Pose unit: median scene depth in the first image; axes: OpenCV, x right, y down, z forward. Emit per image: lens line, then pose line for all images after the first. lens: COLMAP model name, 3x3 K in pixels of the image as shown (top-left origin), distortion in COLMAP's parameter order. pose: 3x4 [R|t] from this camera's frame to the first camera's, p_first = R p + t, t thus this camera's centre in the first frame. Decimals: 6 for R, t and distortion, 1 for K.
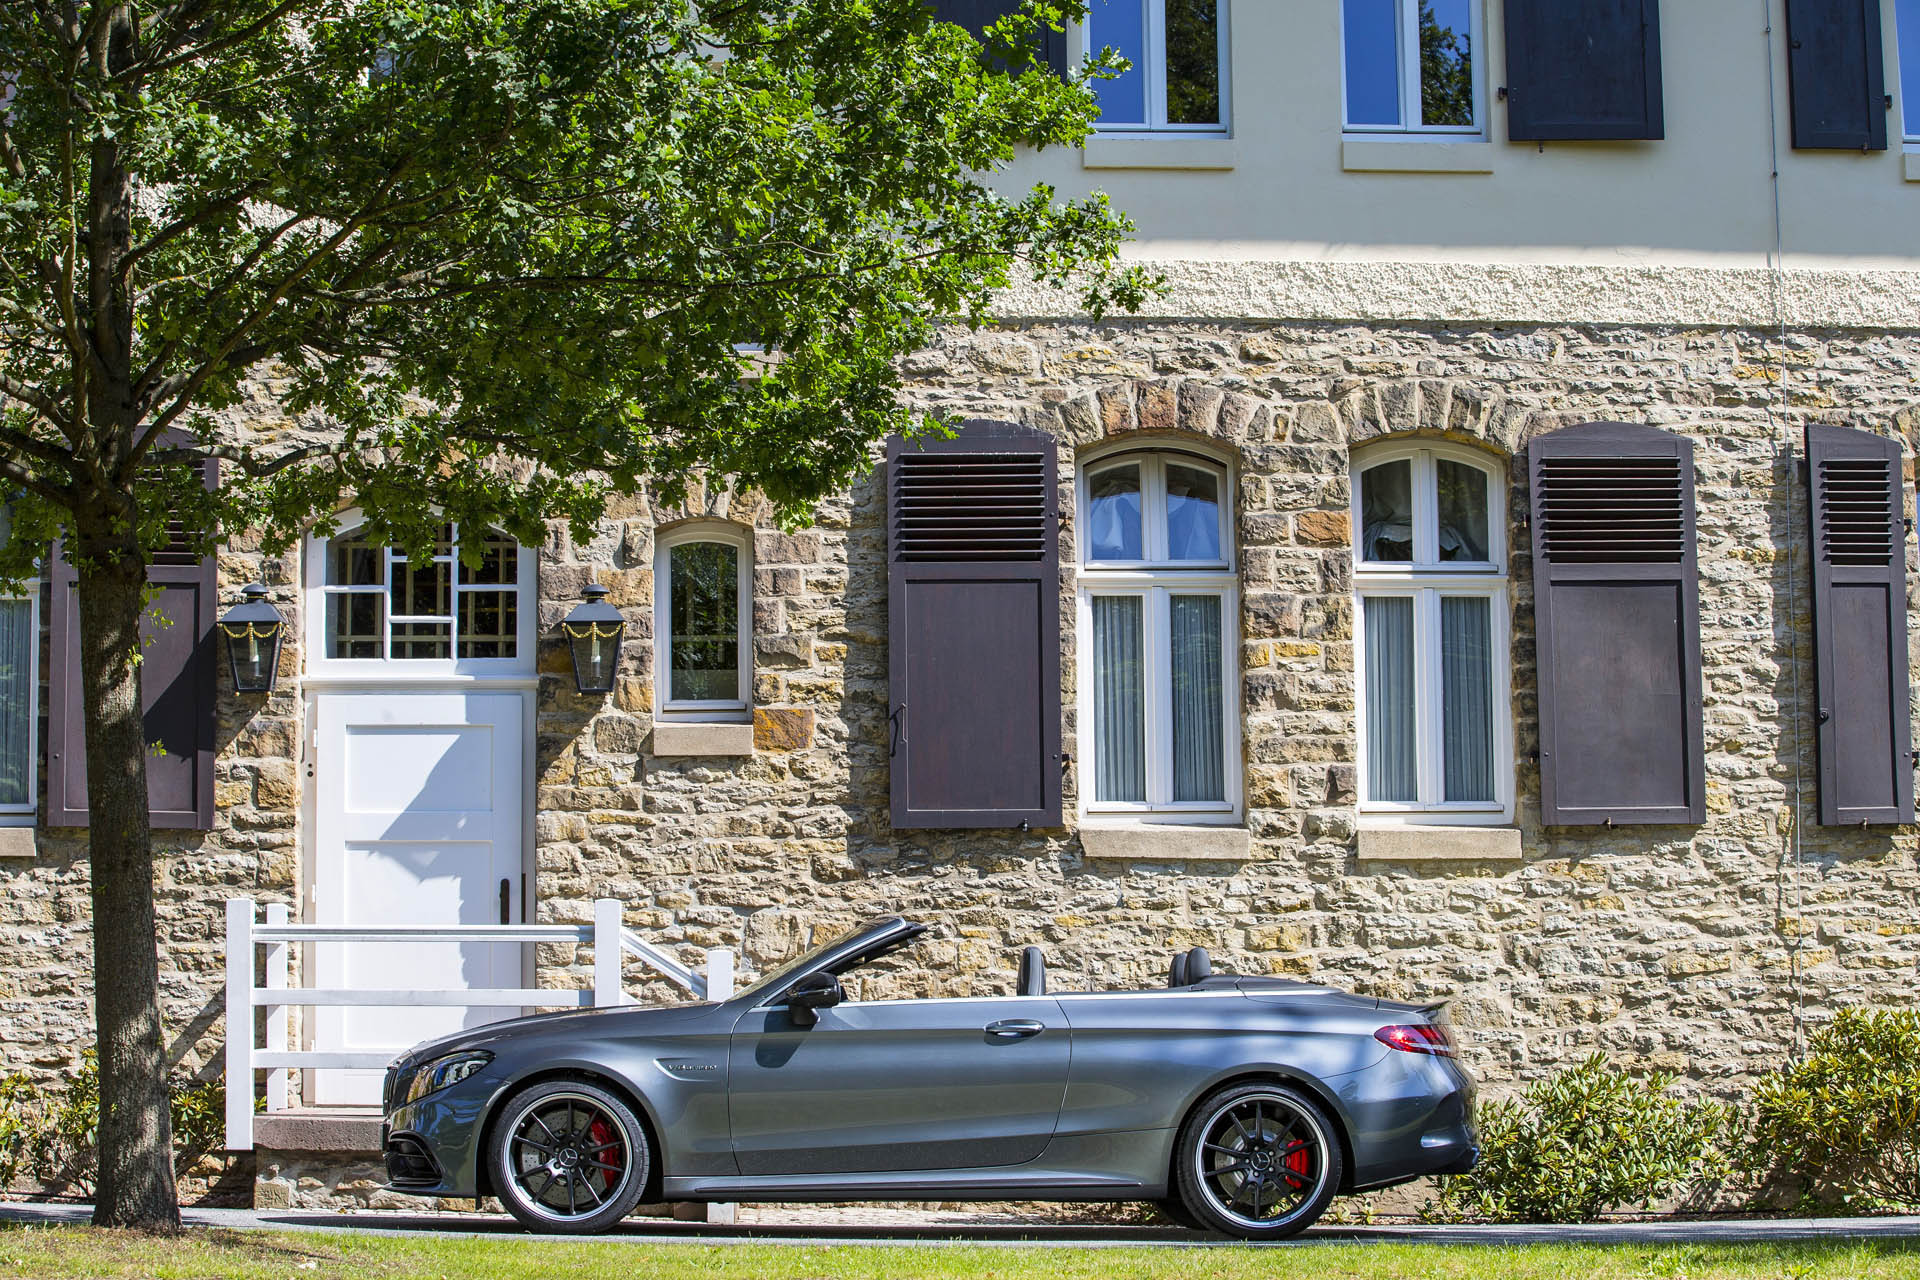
lens RADIAL K [[4095.3, 0, 948.7], [0, 4095.3, 649.3], [0, 0, 1]] dist [-0.320779, 0.000000]
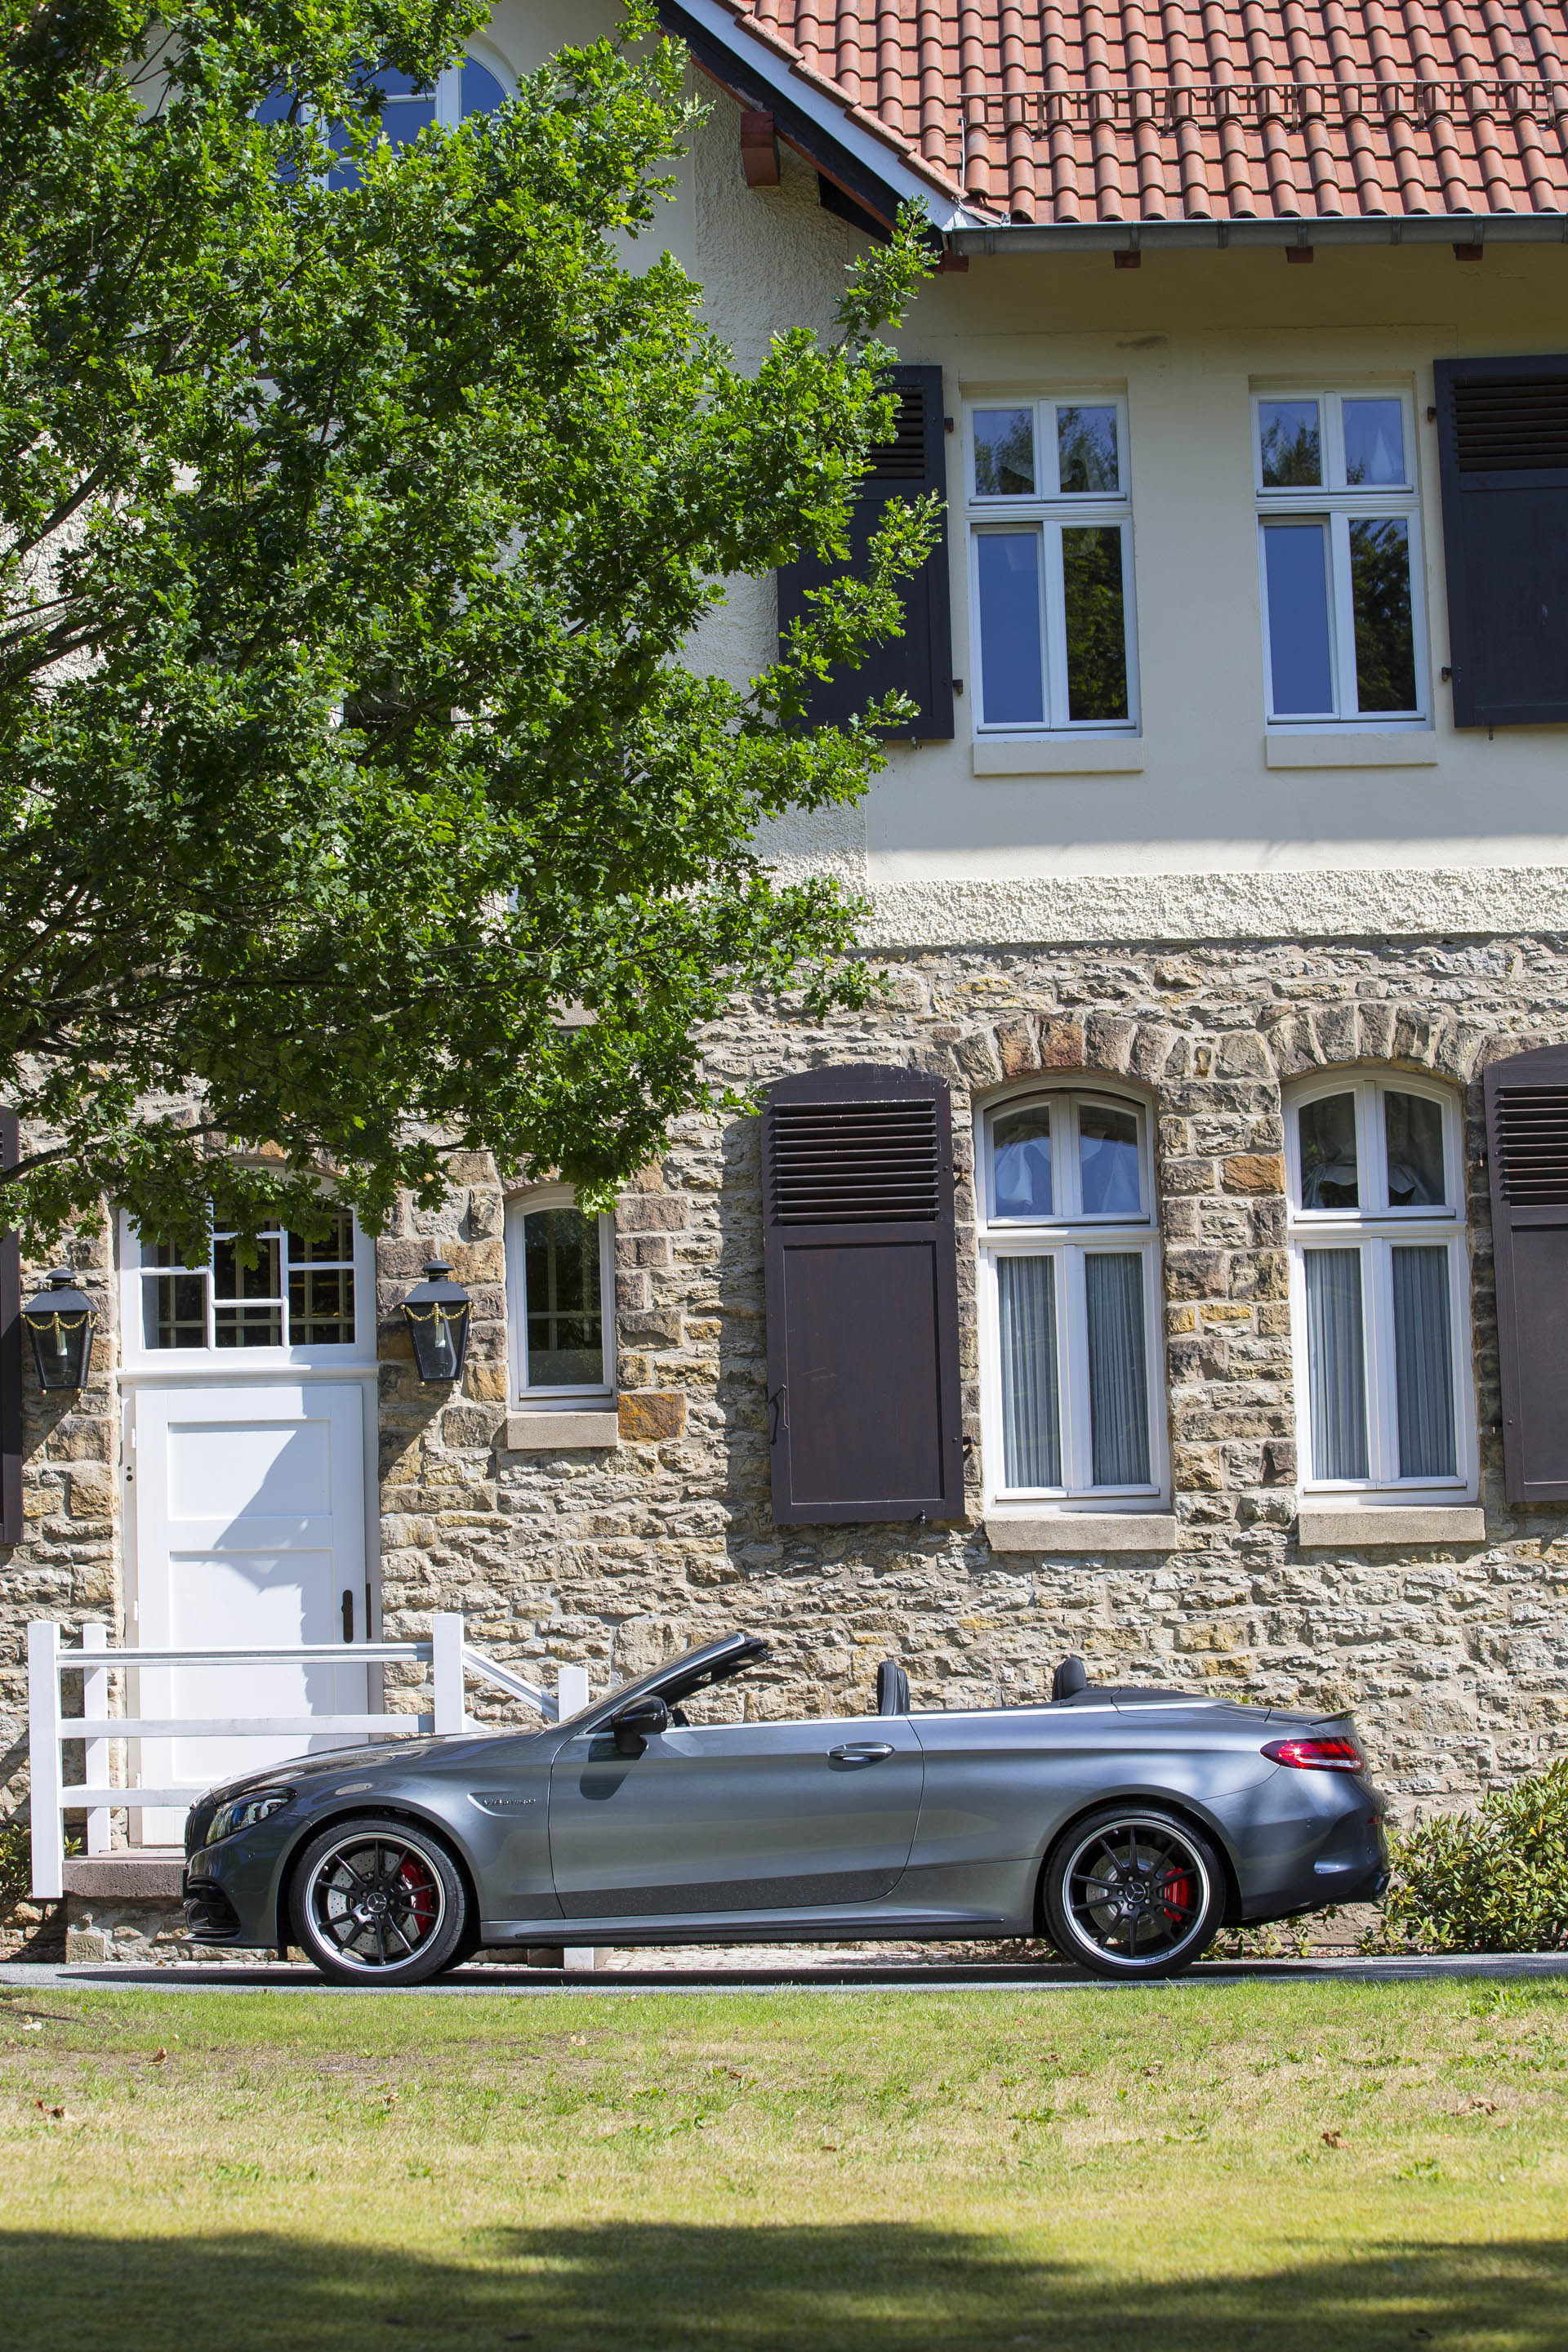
lens RADIAL K [[5016.8, 0, 772.7], [0, 5016.8, 1167.3], [0, 0, 1]] dist [-0.320779, 0.000000]
pose [[0.997373, -0.028029, -0.066800, 0.060841], [0.026911, 0.999483, -0.017574, -0.014964], [0.067259, 0.015730, 0.997612, -0.093112]]
